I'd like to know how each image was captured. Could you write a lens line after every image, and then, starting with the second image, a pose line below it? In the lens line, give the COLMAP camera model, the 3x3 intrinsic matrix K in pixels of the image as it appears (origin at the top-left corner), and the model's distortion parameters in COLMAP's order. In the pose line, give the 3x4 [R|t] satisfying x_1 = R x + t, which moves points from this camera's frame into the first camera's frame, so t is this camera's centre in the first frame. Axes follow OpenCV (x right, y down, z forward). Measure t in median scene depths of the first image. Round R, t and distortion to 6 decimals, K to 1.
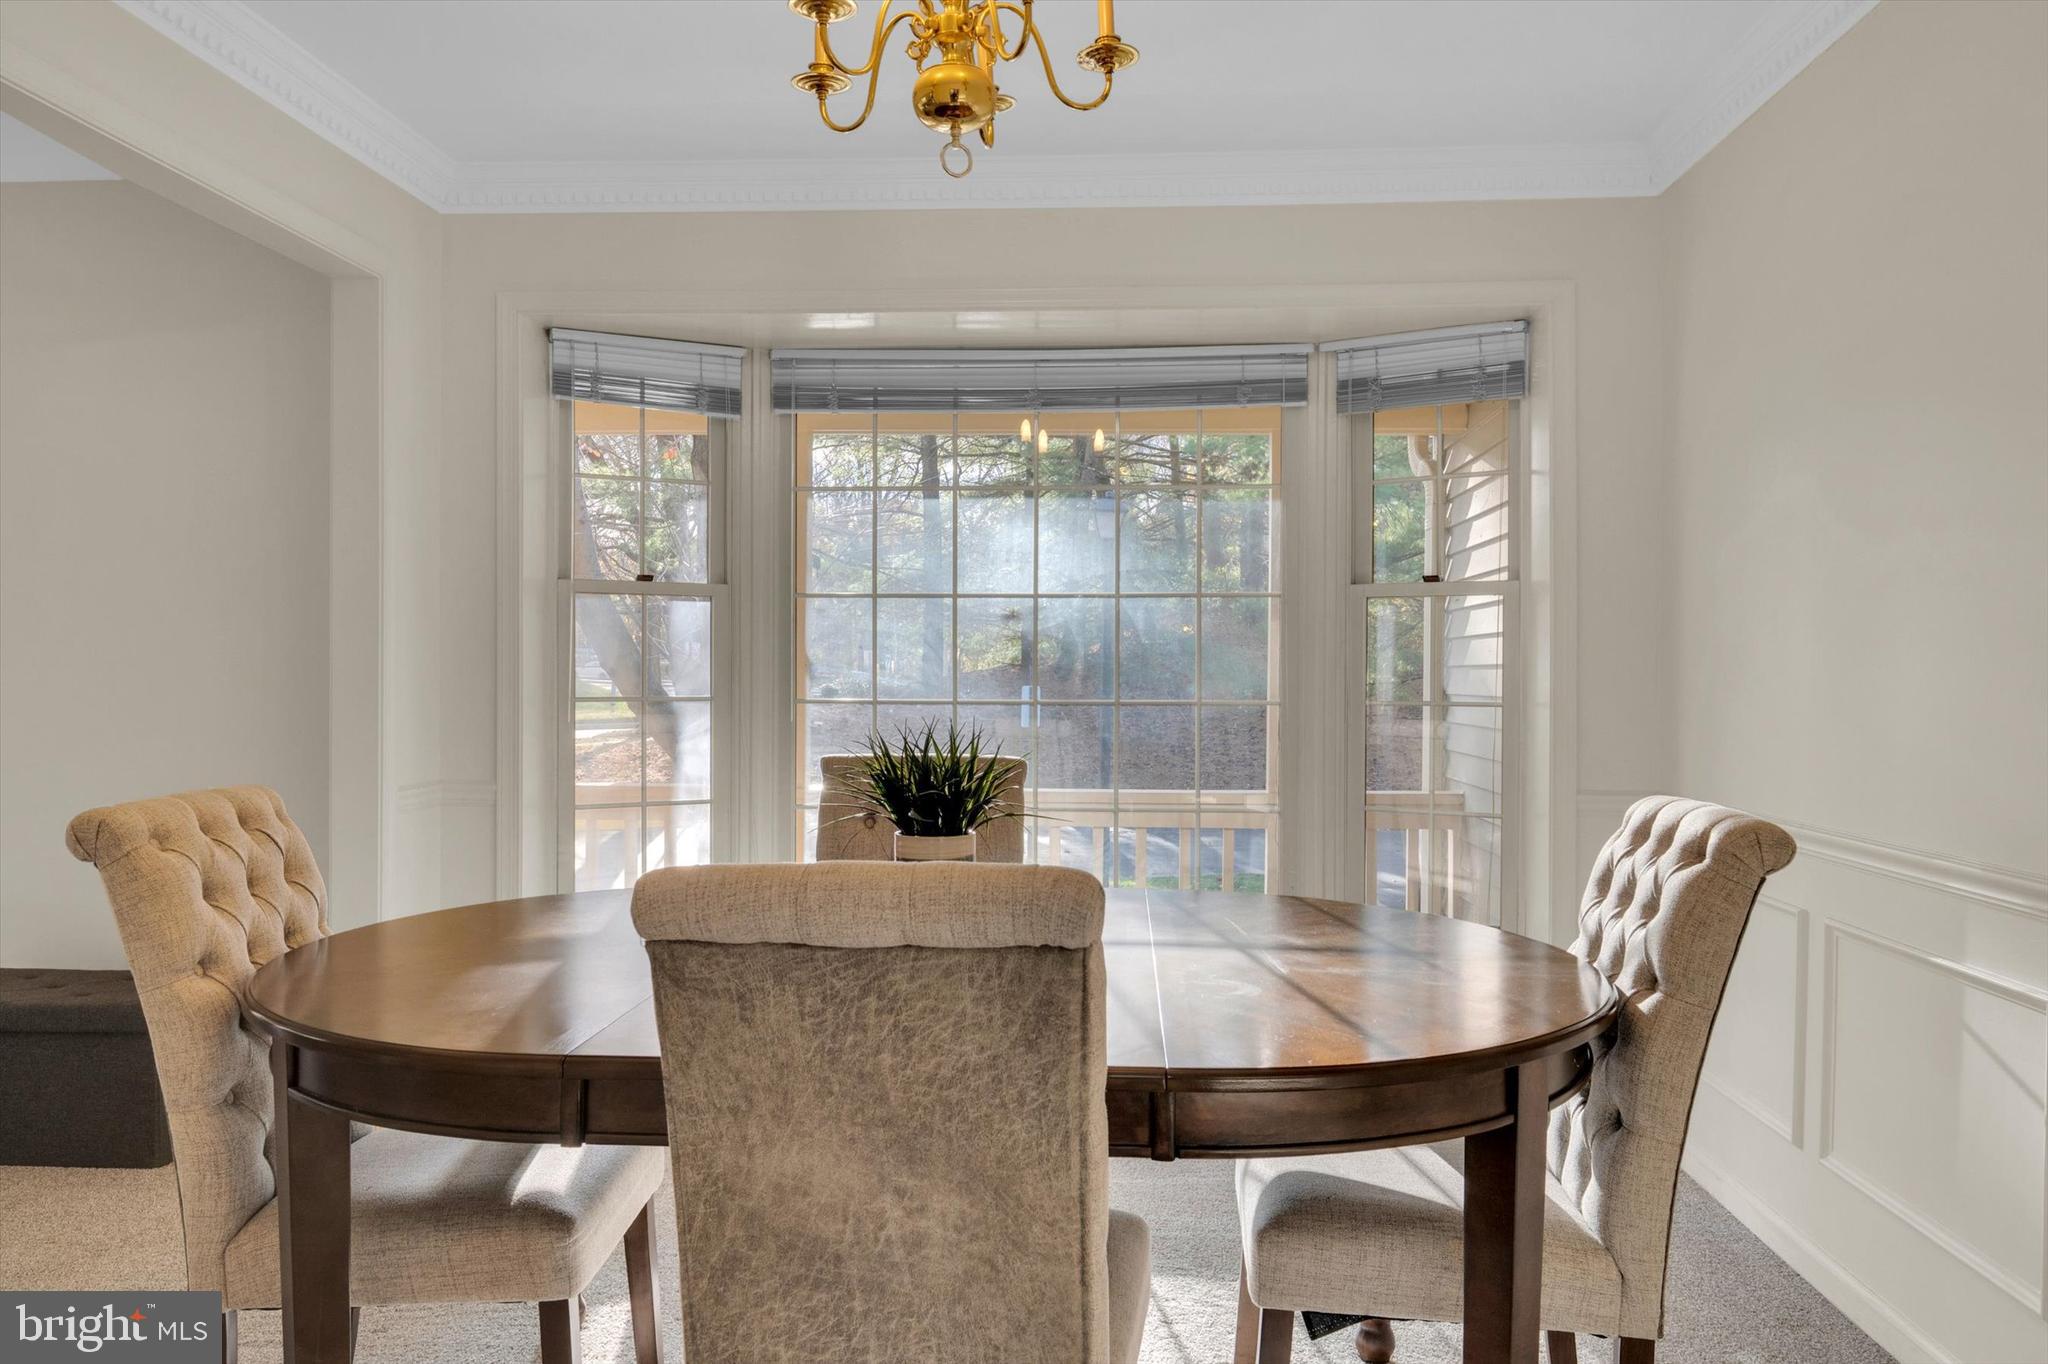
lens RADIAL K [[1568.5, 0, 1024.0], [0, 1568.5, 682.0], [0, 0, 1]] dist [0.001129, 0.000107]
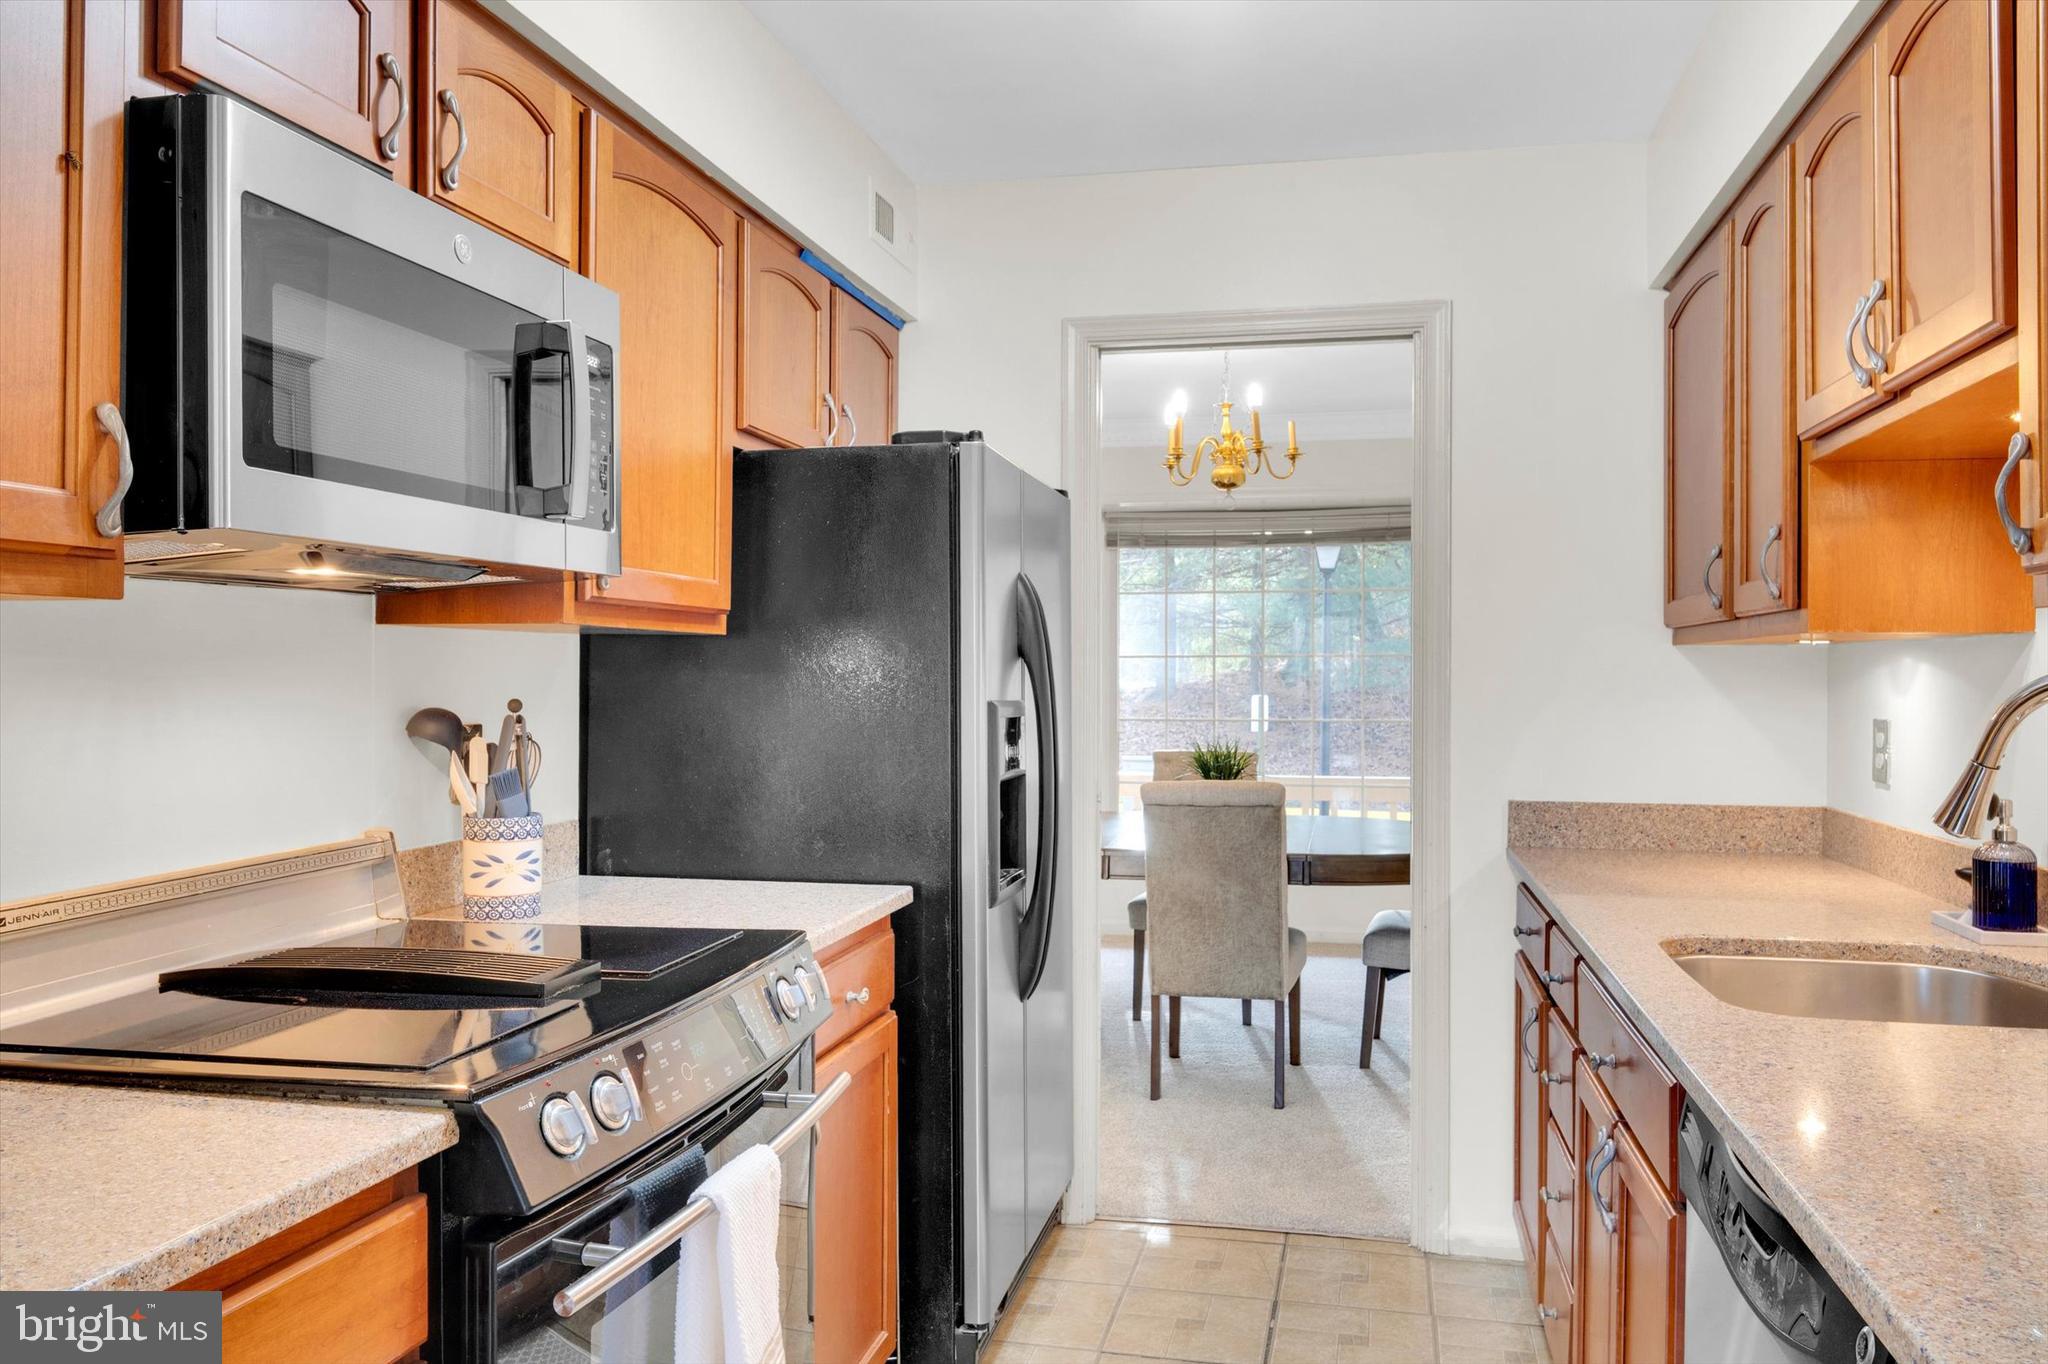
lens RADIAL K [[1568.5, 0, 1024.0], [0, 1568.5, 682.0], [0, 0, 1]] dist [0.001129, 0.000107]
pose [[0.990191, -0.000301, -0.139720, -0.022135], [-0.000052, 0.999997, -0.002523, -0.056892], [0.139721, 0.002506, 0.990188, -1.597418]]
